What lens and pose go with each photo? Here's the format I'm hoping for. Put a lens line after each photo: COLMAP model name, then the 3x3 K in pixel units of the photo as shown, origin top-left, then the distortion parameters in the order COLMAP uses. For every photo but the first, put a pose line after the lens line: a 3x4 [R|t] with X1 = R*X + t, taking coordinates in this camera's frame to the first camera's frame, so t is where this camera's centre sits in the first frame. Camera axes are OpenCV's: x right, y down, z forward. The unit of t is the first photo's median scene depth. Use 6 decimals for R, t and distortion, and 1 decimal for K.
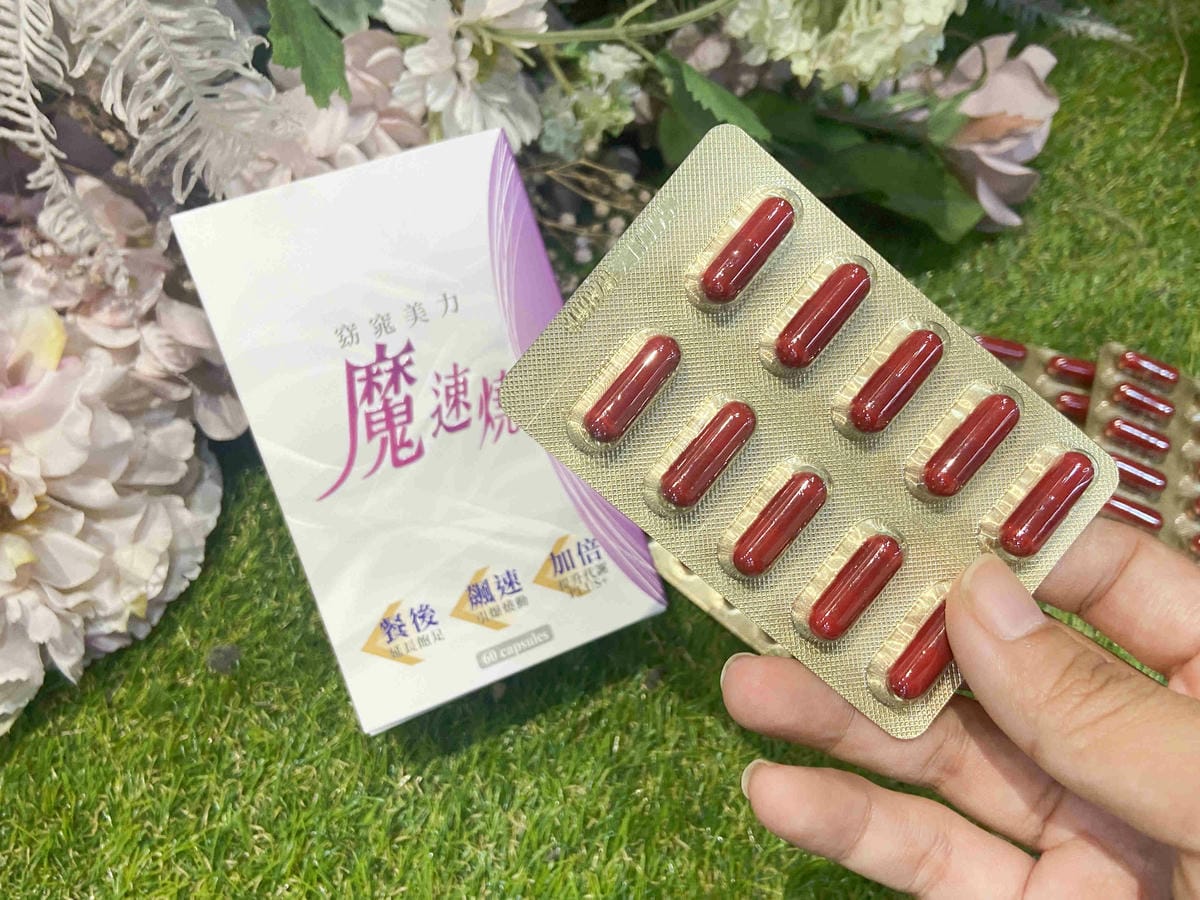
lens RADIAL K [[1006.1, 0, 606.7], [0, 1006.1, 426.6], [0, 0, 1]] dist [0.126625, -0.003021]
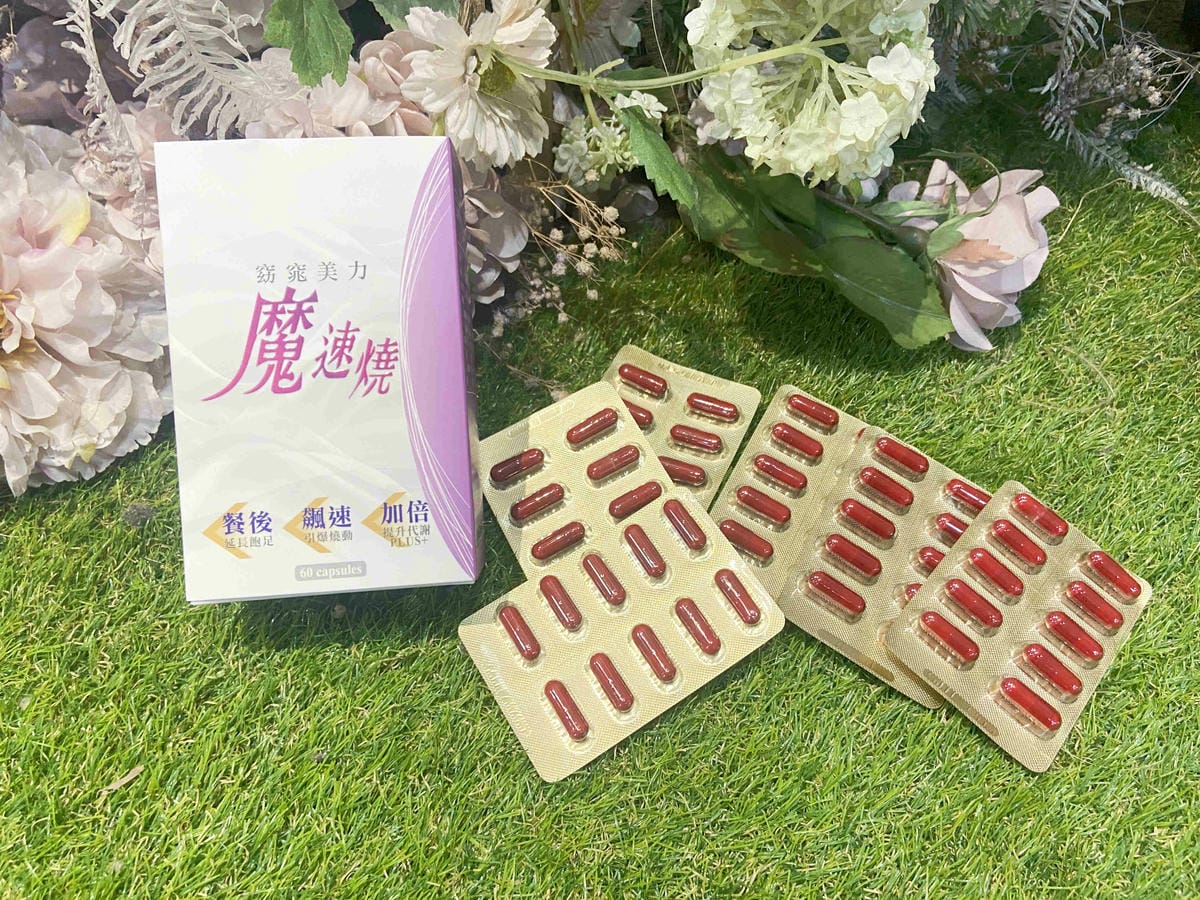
lens RADIAL K [[1006.1, 0, 606.7], [0, 1006.1, 426.6], [0, 0, 1]] dist [0.126625, -0.003021]
pose [[0.946509, 0.278562, -0.162863, 0.318080], [-0.280716, 0.959738, 0.010107, -0.037087], [0.159122, 0.036152, 0.986597, -0.091337]]
